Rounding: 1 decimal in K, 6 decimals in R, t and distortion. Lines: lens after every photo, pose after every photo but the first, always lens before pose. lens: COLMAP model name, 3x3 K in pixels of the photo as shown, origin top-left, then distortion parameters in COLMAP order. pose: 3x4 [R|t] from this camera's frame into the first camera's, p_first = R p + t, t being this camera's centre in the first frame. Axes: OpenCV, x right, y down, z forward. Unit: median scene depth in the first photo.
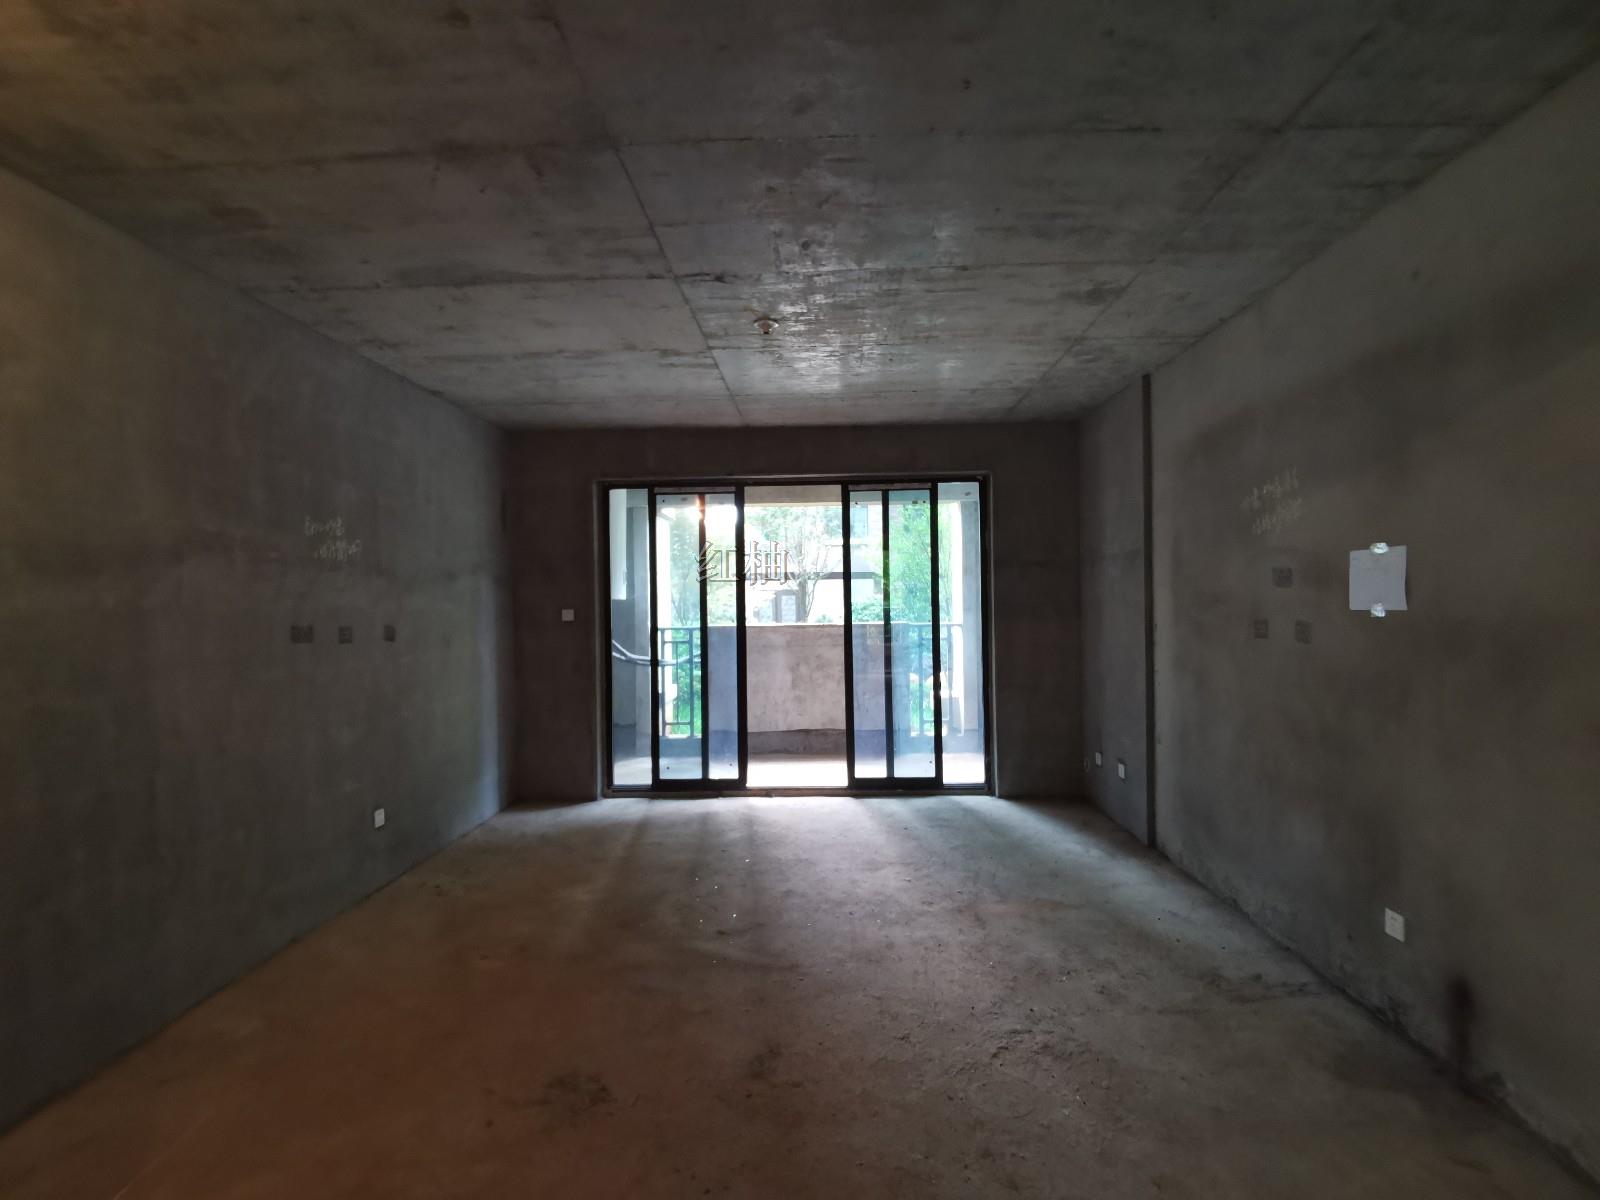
lens RADIAL K [[797.1, 0, 798.0], [0, 797.1, 598.8], [0, 0, 1]] dist [-0.043655, -0.004960]
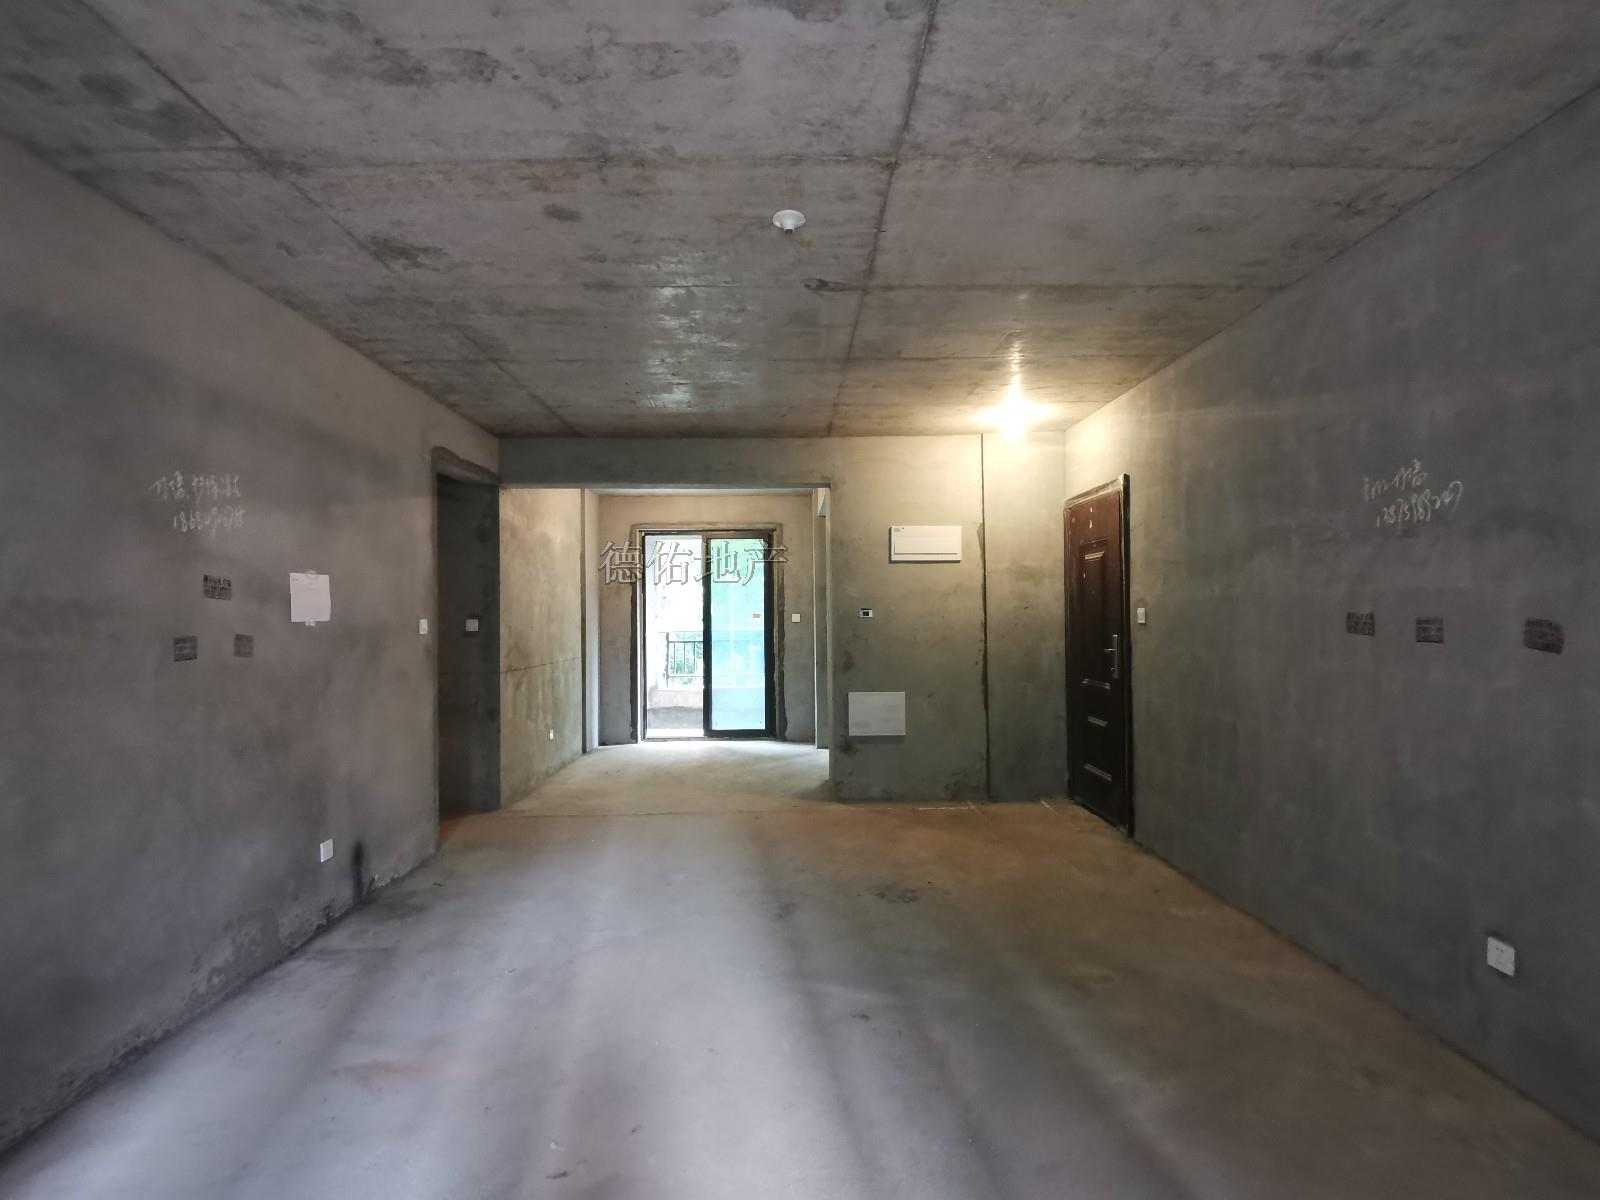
lens RADIAL K [[797.1, 0, 802.6], [0, 797.1, 603.7], [0, 0, 1]] dist [-0.043655, -0.004960]
pose [[-0.998015, 0.026027, -0.057351, -0.002276], [0.026922, 0.999527, -0.014896, 0.021665], [0.056936, -0.016410, -0.998243, 1.889248]]
